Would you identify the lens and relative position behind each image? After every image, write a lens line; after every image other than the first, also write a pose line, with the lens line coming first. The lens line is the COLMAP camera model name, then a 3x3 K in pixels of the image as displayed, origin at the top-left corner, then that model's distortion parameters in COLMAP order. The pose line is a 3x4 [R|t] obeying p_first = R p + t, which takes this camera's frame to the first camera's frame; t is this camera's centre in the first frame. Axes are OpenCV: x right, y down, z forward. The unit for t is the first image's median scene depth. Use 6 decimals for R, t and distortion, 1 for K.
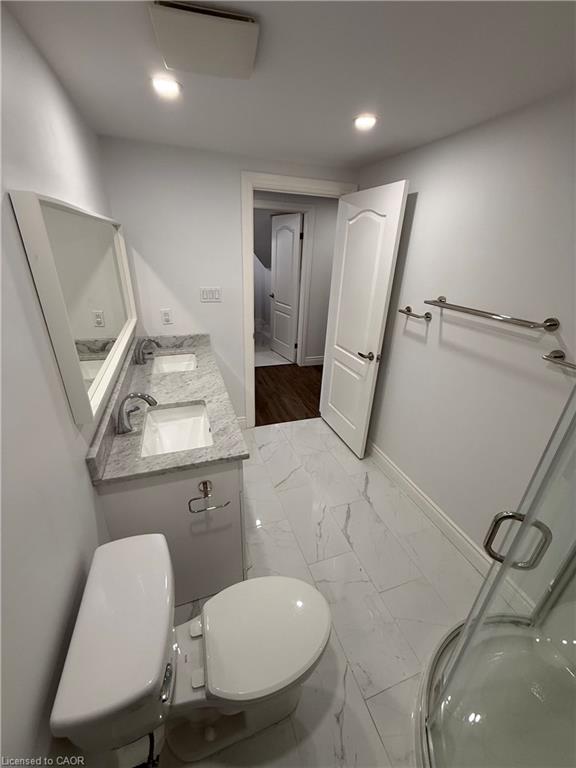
lens RADIAL K [[305.0, 0, 286.2], [0, 305.0, 383.0], [0, 0, 1]] dist [0.000556, -0.000193]
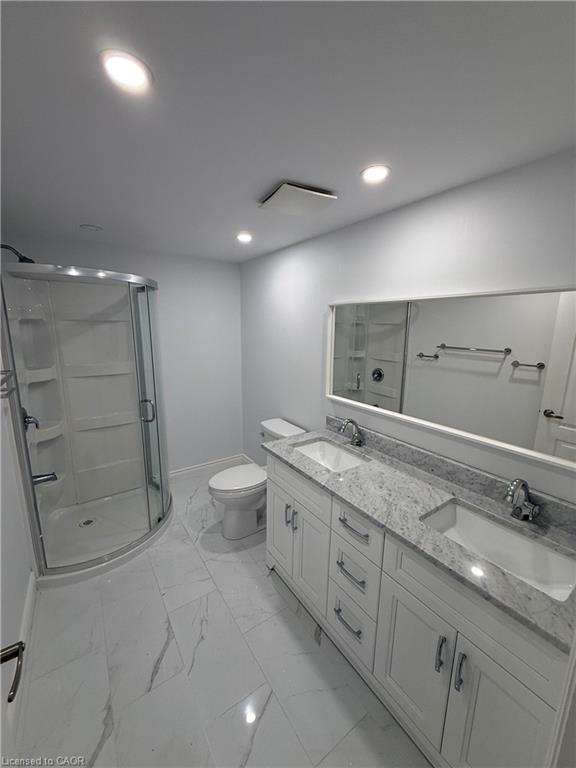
lens RADIAL K [[305.0, 0, 286.7], [0, 305.0, 384.2], [0, 0, 1]] dist [0.000556, -0.000193]
pose [[-0.963399, 0.007544, -0.267964, 0.140958], [-0.146505, 0.822300, 0.549872, -0.752349], [0.224495, 0.569005, -0.791098, 1.775133]]
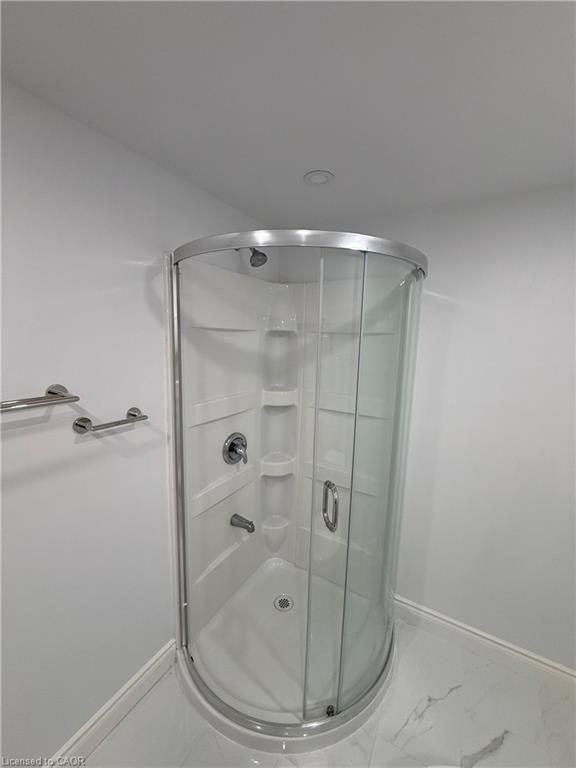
lens RADIAL K [[305.0, 0, 290.7], [0, 305.0, 384.7], [0, 0, 1]] dist [0.000556, -0.000193]
pose [[-0.641561, -0.160227, 0.750152, -0.067403], [0.276167, 0.864115, 0.420759, -0.295608], [-0.715634, 0.477109, -0.510132, 0.758463]]
